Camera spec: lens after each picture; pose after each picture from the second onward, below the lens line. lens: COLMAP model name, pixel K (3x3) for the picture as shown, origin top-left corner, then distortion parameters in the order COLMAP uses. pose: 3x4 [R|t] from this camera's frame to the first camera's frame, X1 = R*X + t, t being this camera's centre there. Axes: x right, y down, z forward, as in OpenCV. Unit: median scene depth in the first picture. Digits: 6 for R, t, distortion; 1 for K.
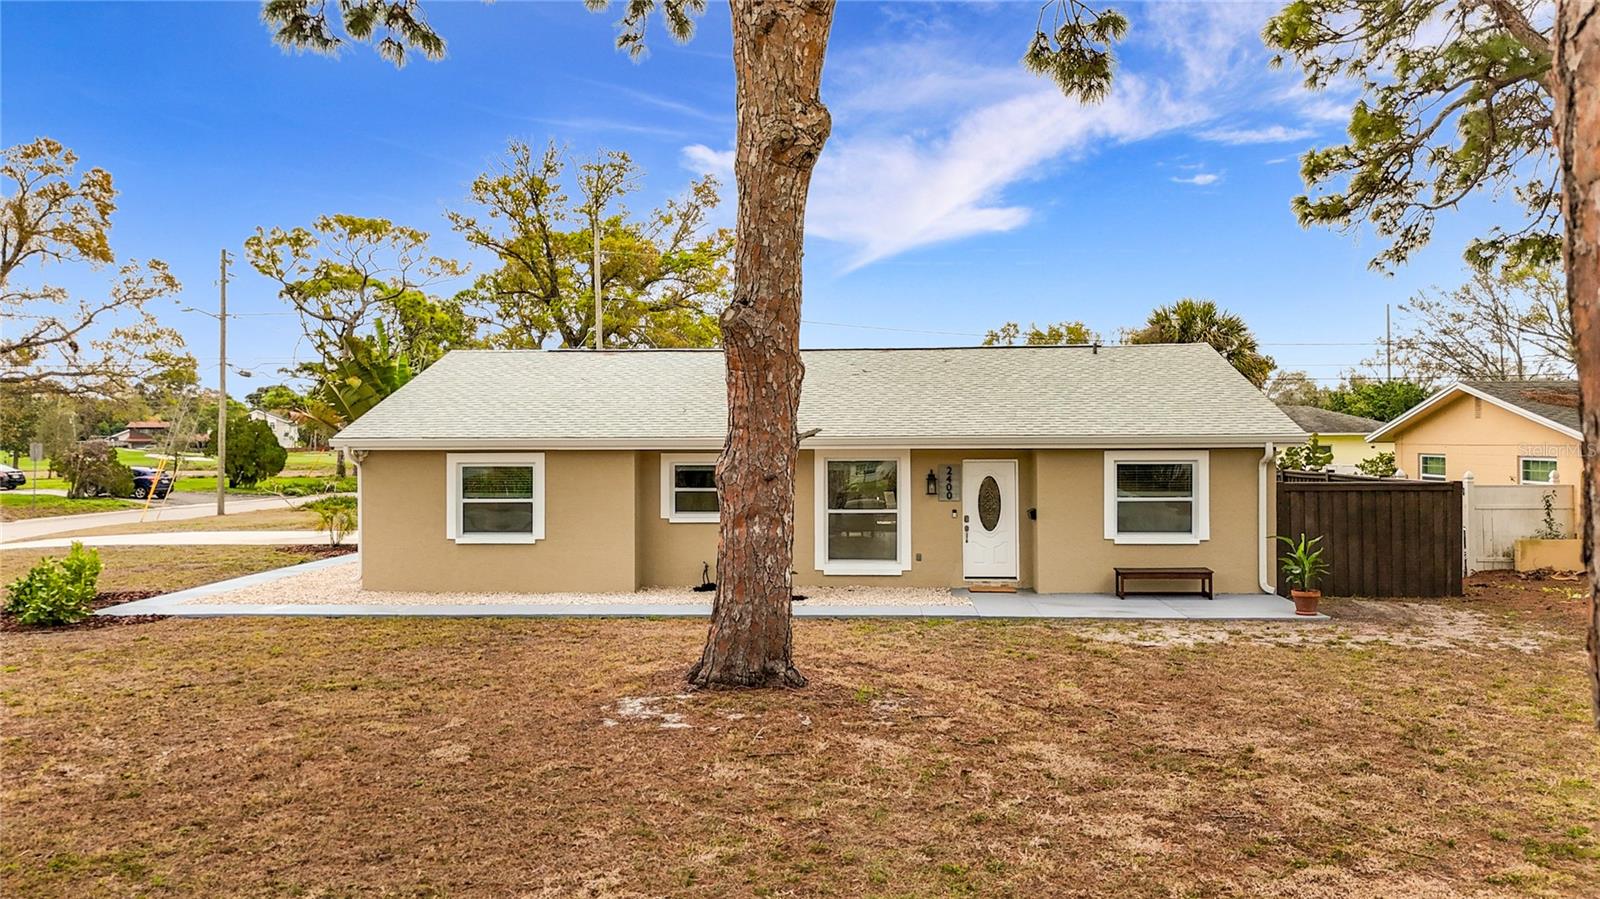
lens RADIAL K [[1187.0, 0, 793.7], [0, 1187.0, 450.1], [0, 0, 1]] dist [0.048928, -0.032484]
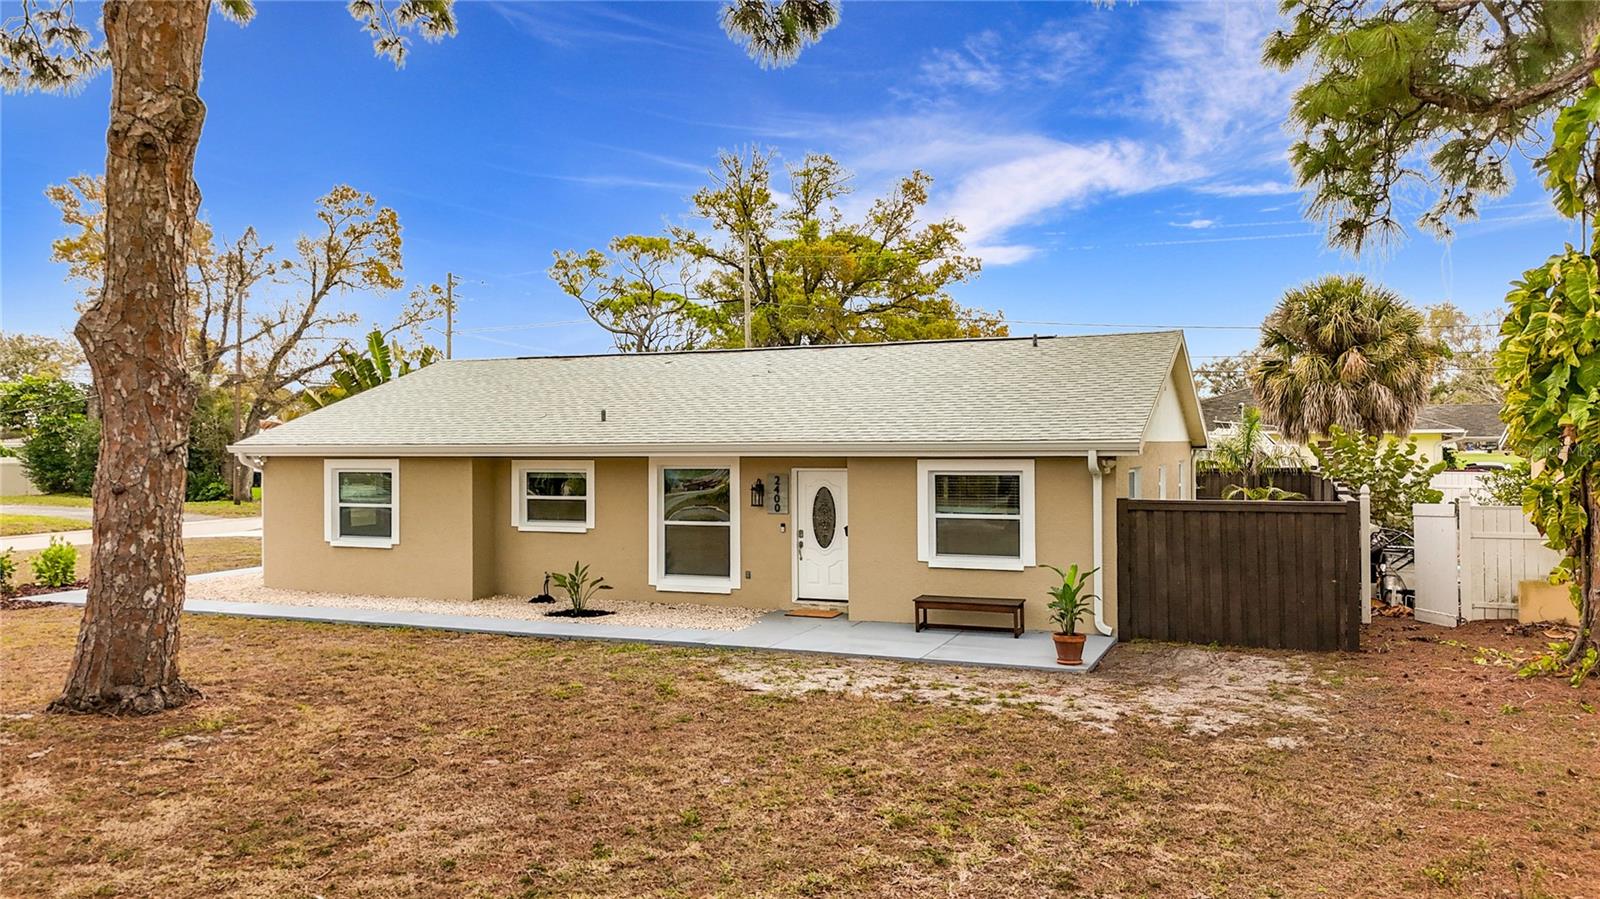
lens RADIAL K [[1175.5, 0, 800.0], [0, 1175.5, 430.2], [0, 0, 1]] dist [0.095303, -0.107009]
pose [[0.945173, -0.004091, -0.326545, 0.445603], [-0.001973, 0.999832, -0.018239, -0.004731], [0.326565, 0.017883, 0.945006, 0.156246]]
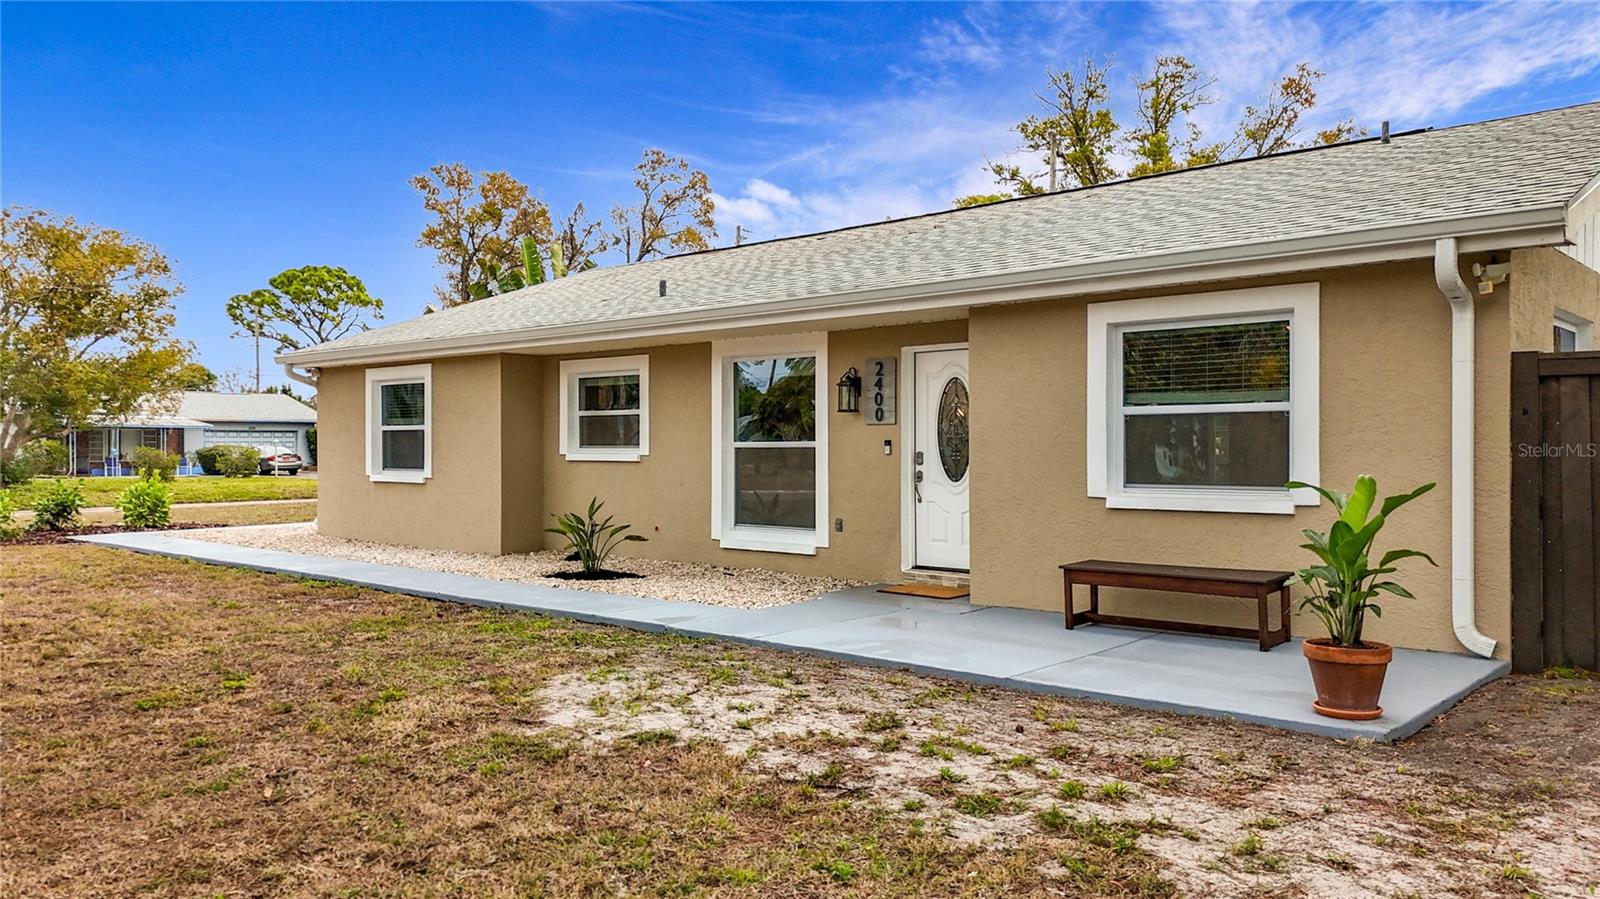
lens RADIAL K [[1187.0, 0, 793.7], [0, 1187.0, 450.1], [0, 0, 1]] dist [0.048928, -0.032484]
pose [[0.784252, 0.006232, -0.620411, 0.442162], [-0.008484, 0.999964, -0.000679, 0.056059], [0.620384, 0.005796, 0.784277, 0.553824]]
